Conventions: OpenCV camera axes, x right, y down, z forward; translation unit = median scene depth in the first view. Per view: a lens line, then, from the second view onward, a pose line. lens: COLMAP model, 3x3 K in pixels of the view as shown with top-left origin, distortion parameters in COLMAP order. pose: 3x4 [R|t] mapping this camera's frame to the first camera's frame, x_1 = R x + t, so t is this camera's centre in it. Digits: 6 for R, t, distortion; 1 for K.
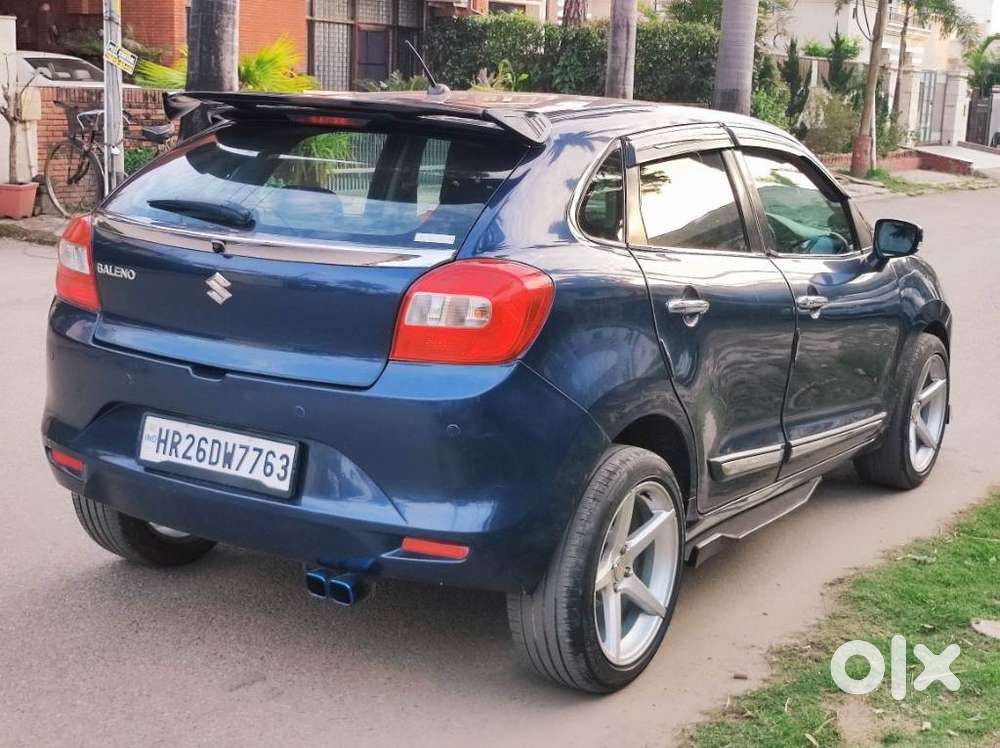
lens RADIAL K [[1489.7, 0, 509.7], [0, 1489.7, 370.3], [0, 0, 1]] dist [0.060135, 0.000000]
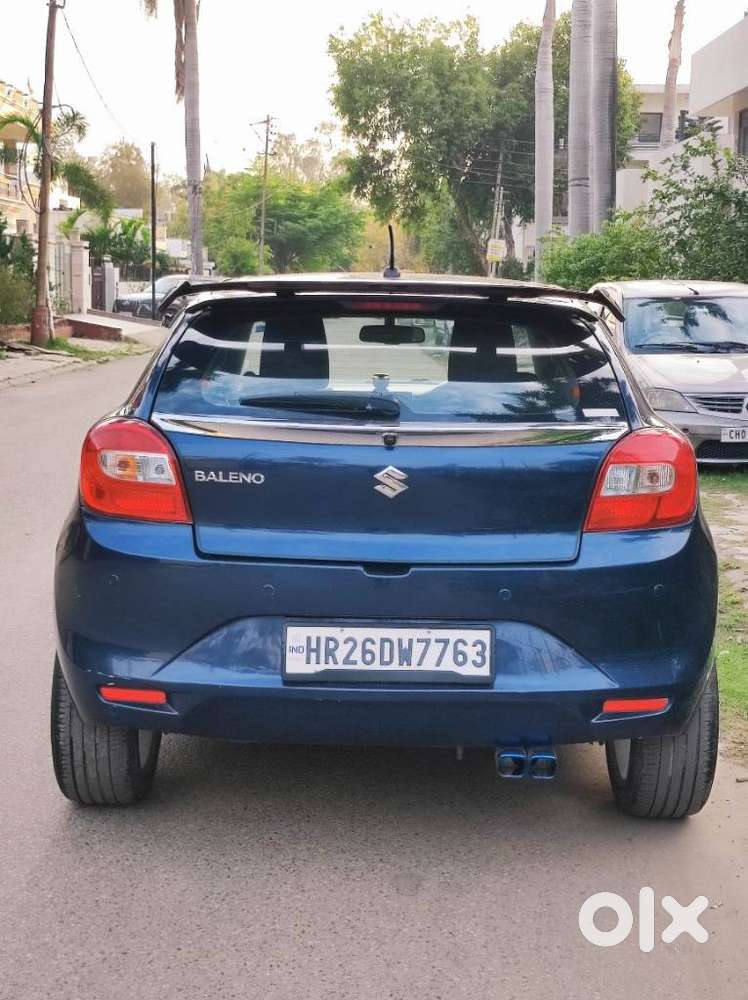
lens RADIAL K [[1489.7, 0, 377.3], [0, 1489.7, 503.9], [0, 0, 1]] dist [0.060135, 0.000000]
pose [[0.847426, -0.104374, 0.520553, -0.697064], [0.116153, 0.993181, 0.010051, -0.050650], [-0.518052, 0.051946, 0.853770, 0.173645]]
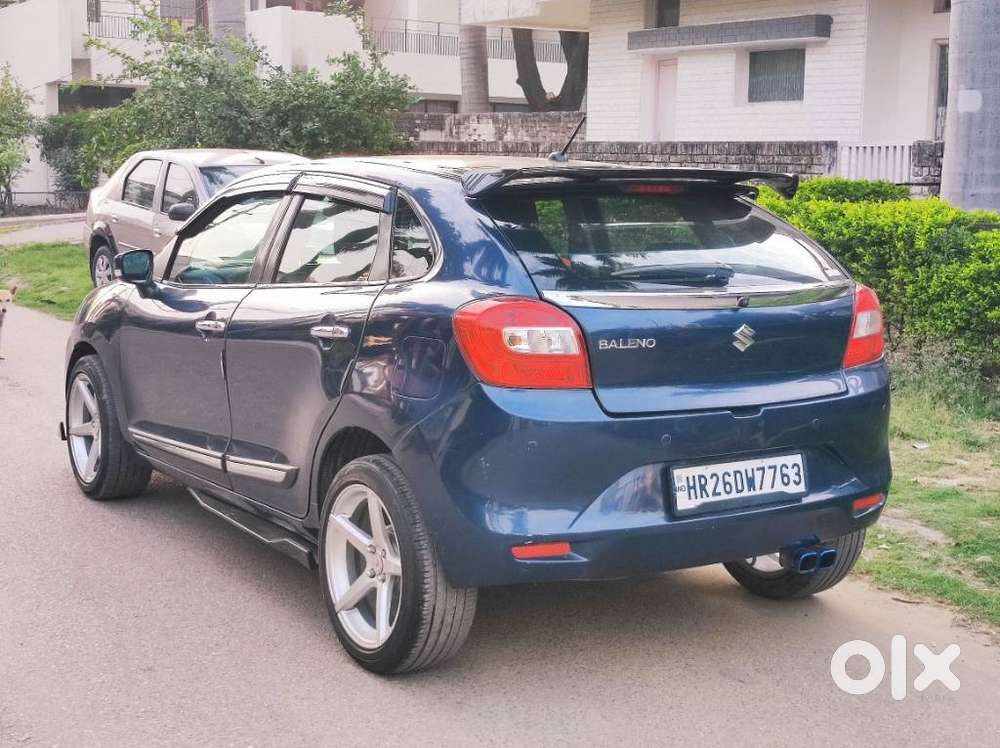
lens RADIAL K [[1489.7, 0, 501.2], [0, 1489.7, 372.2], [0, 0, 1]] dist [0.060135, 0.000000]
pose [[0.422235, -0.160310, 0.892199, -1.288044], [0.169067, 0.980895, 0.096236, -0.169194], [-0.890581, 0.110207, 0.441271, 0.648531]]
